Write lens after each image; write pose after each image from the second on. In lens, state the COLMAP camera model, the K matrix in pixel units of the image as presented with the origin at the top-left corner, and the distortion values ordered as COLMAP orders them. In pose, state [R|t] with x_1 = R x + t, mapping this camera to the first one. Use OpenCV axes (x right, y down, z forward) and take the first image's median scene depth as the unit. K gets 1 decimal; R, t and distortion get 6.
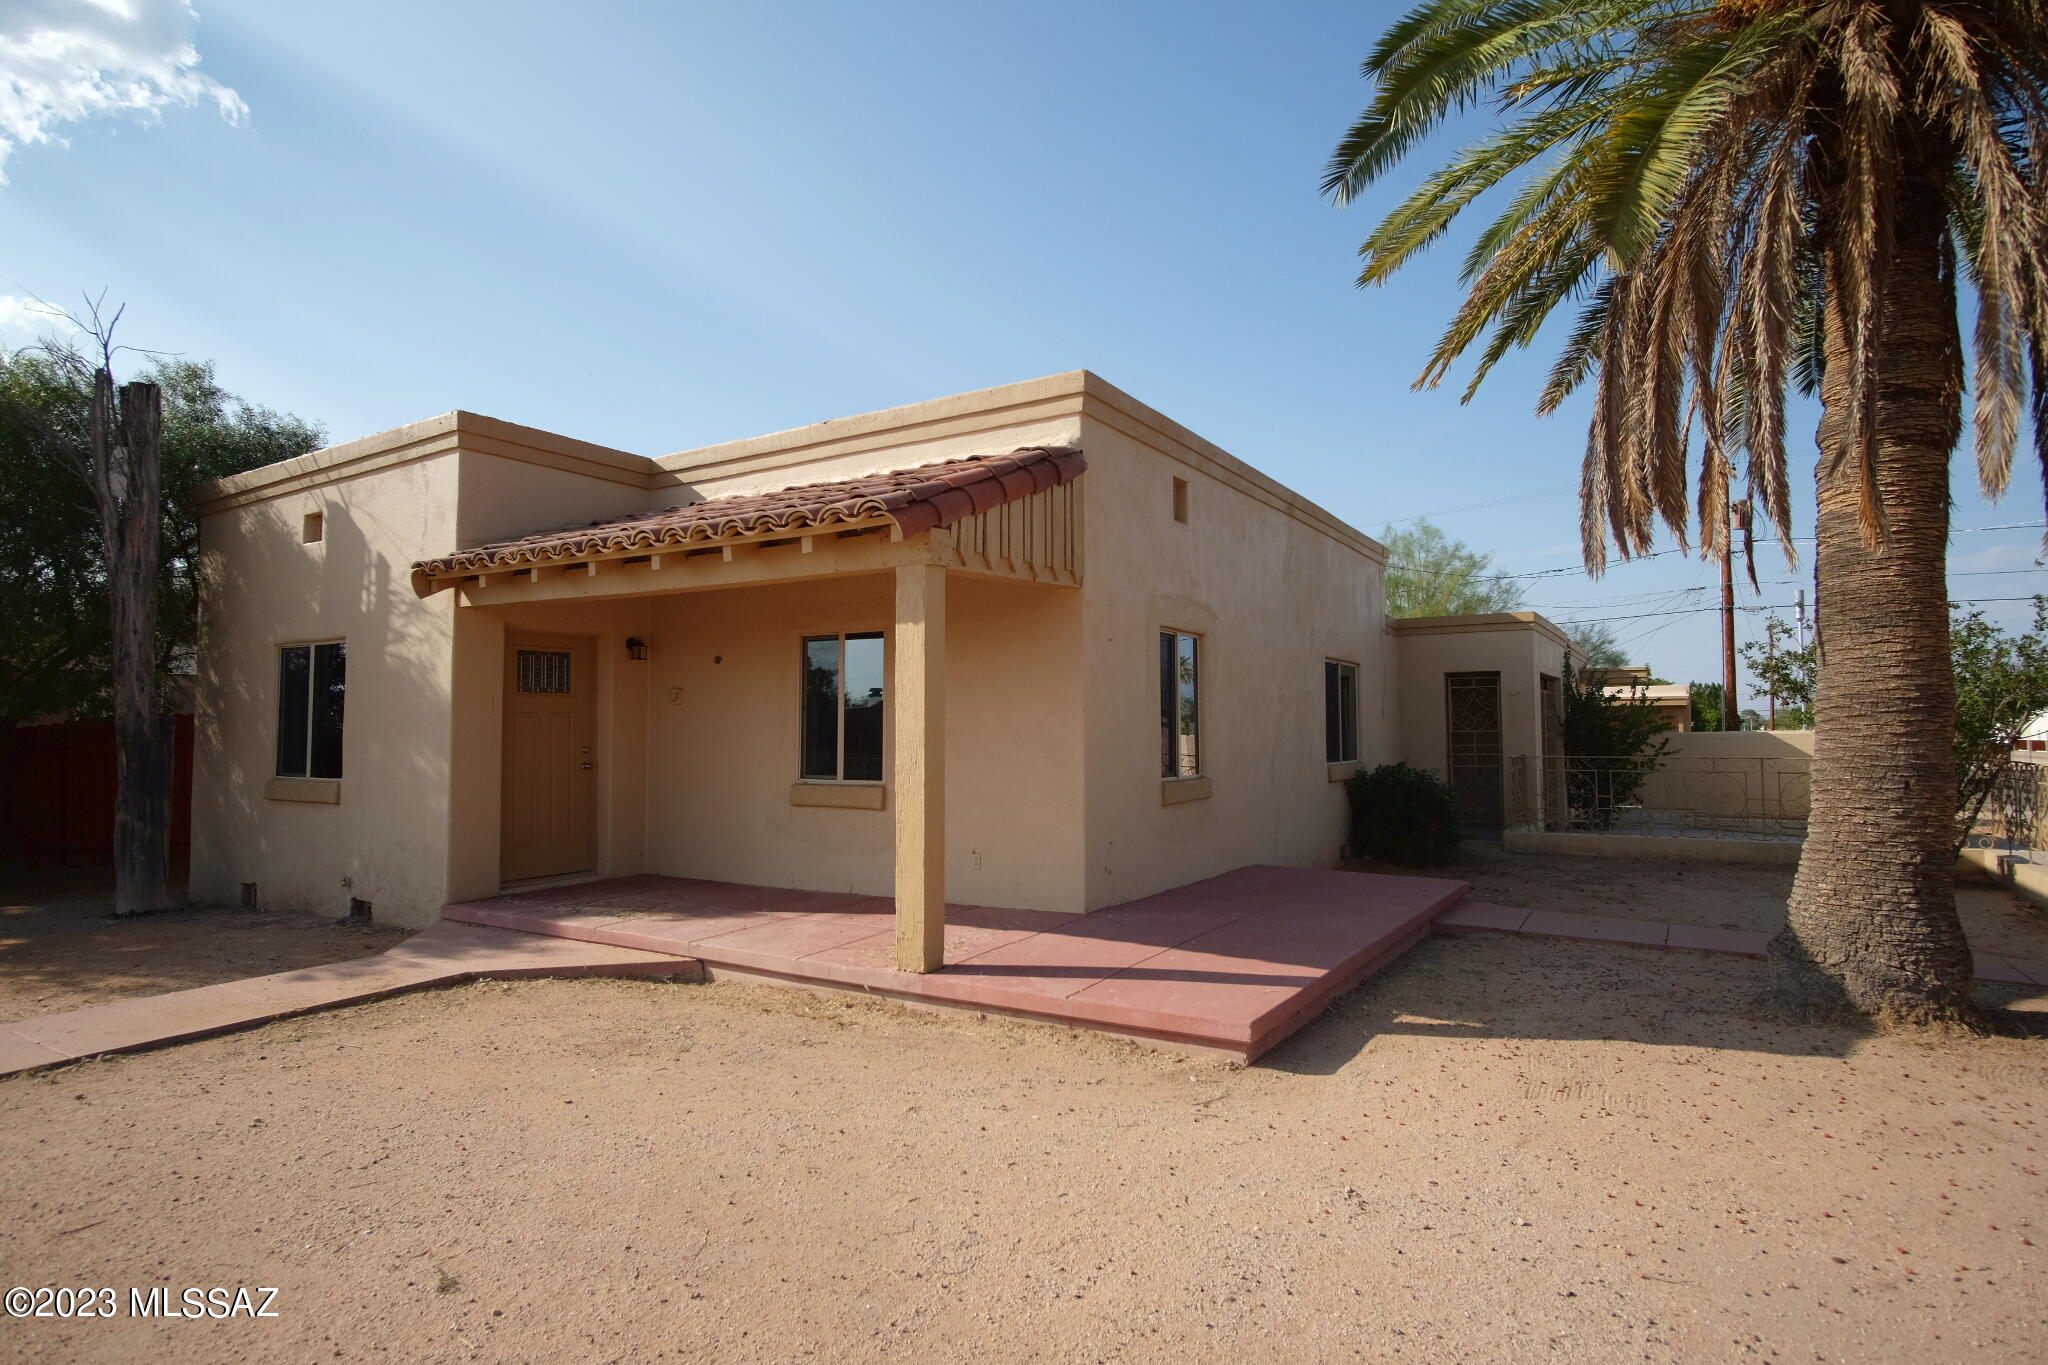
lens RADIAL K [[1094.3, 0, 1024.0], [0, 1094.3, 682.5], [0, 0, 1]] dist [-0.029659, 0.000035]
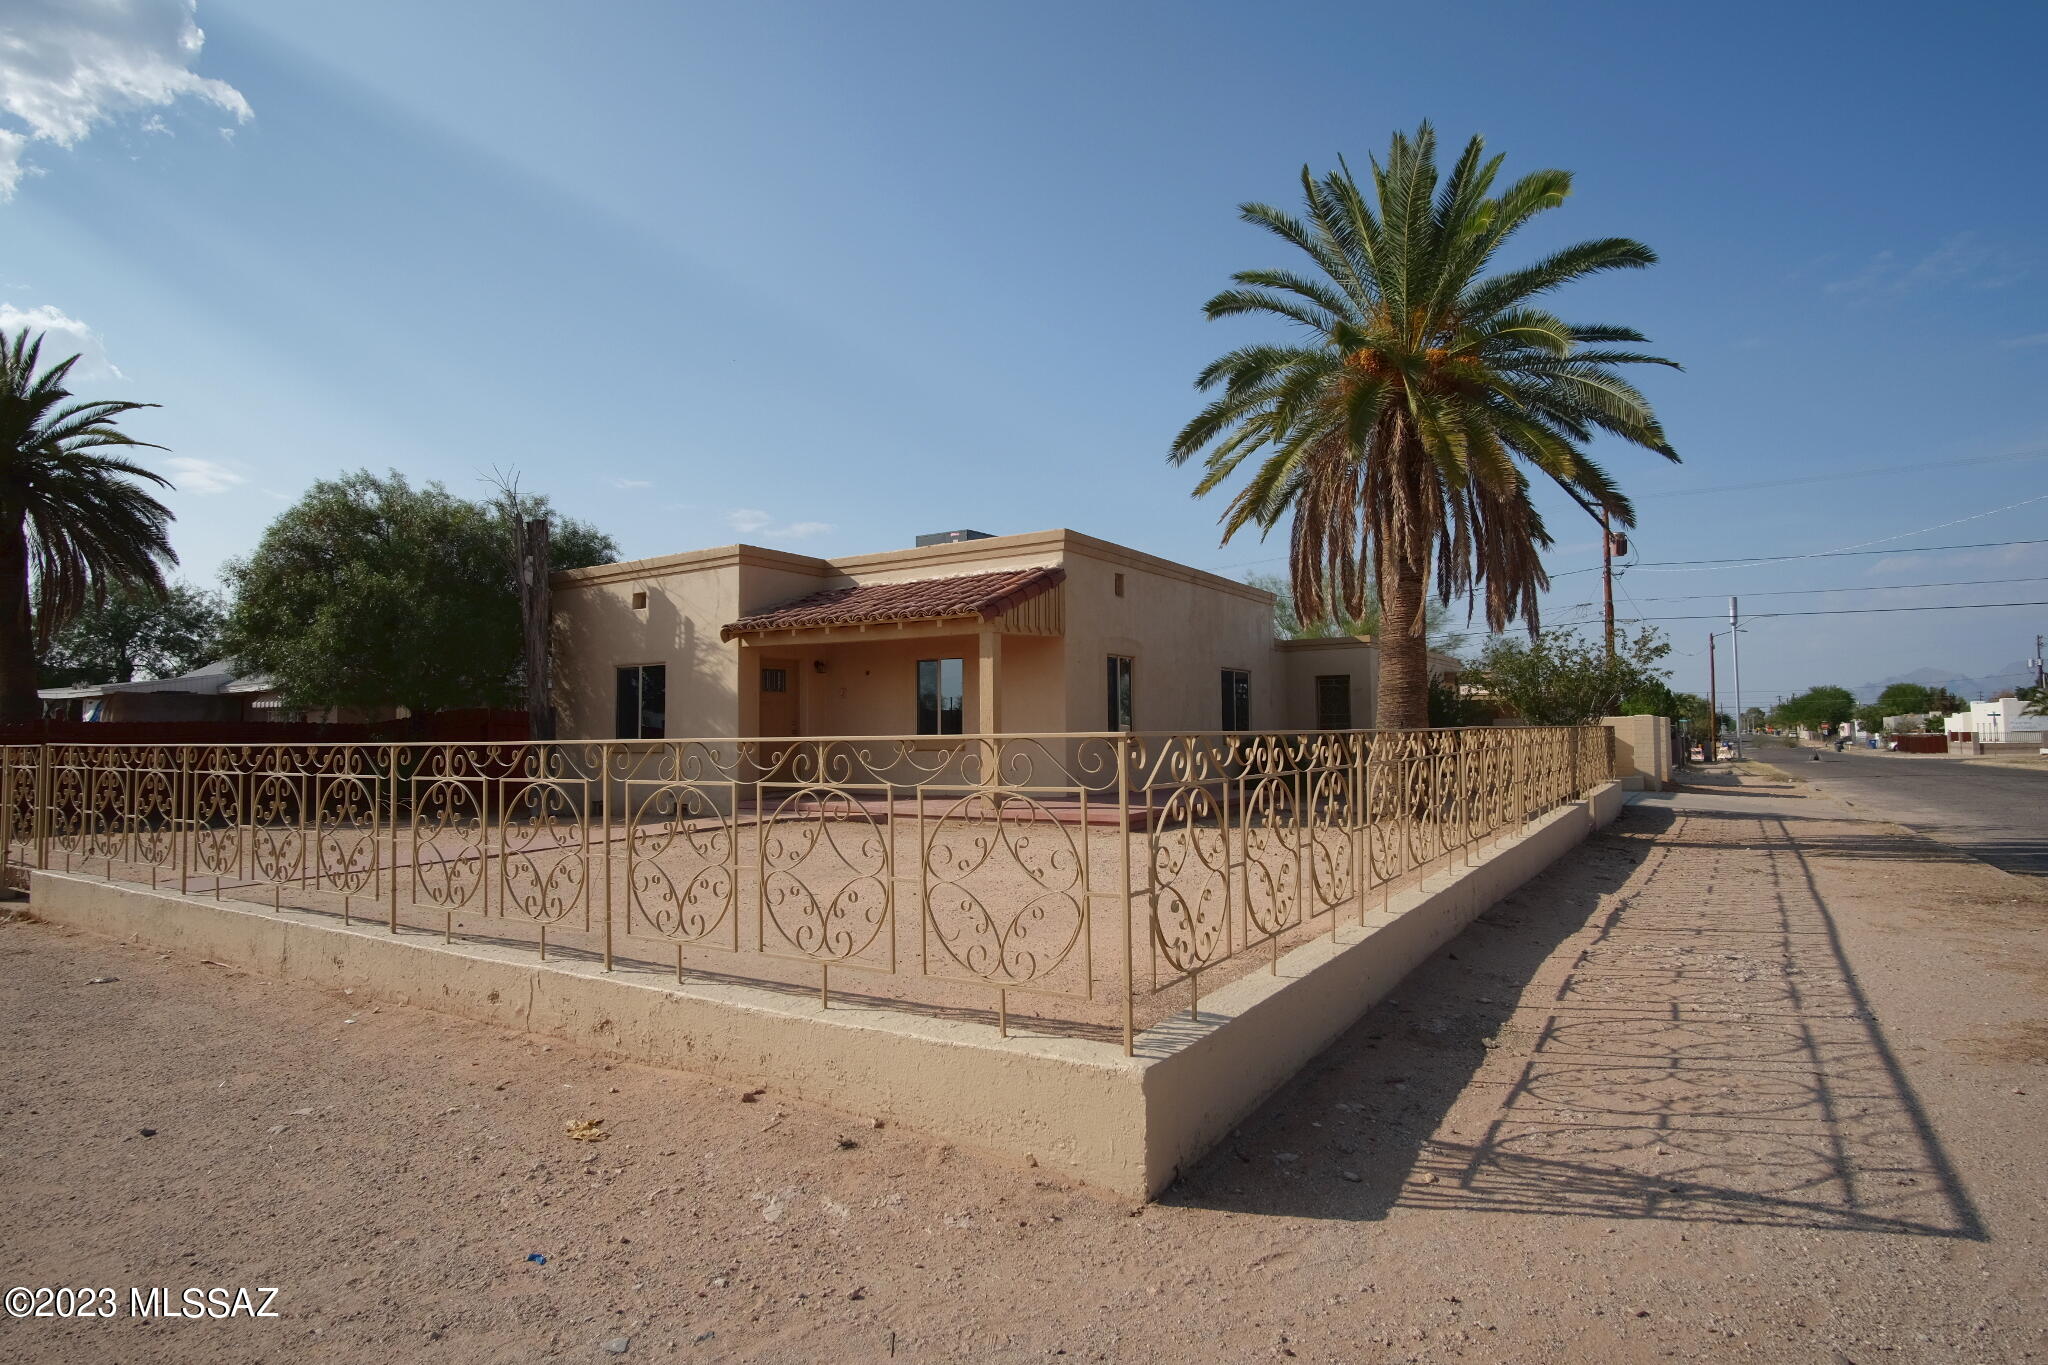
lens RADIAL K [[1094.3, 0, 1024.0], [0, 1094.3, 682.5], [0, 0, 1]] dist [-0.029659, 0.000035]
pose [[0.999891, -0.007751, -0.012595, 0.002737], [0.007693, 0.999960, -0.004670, 0.006115], [0.012631, 0.004573, 0.999910, -0.889493]]
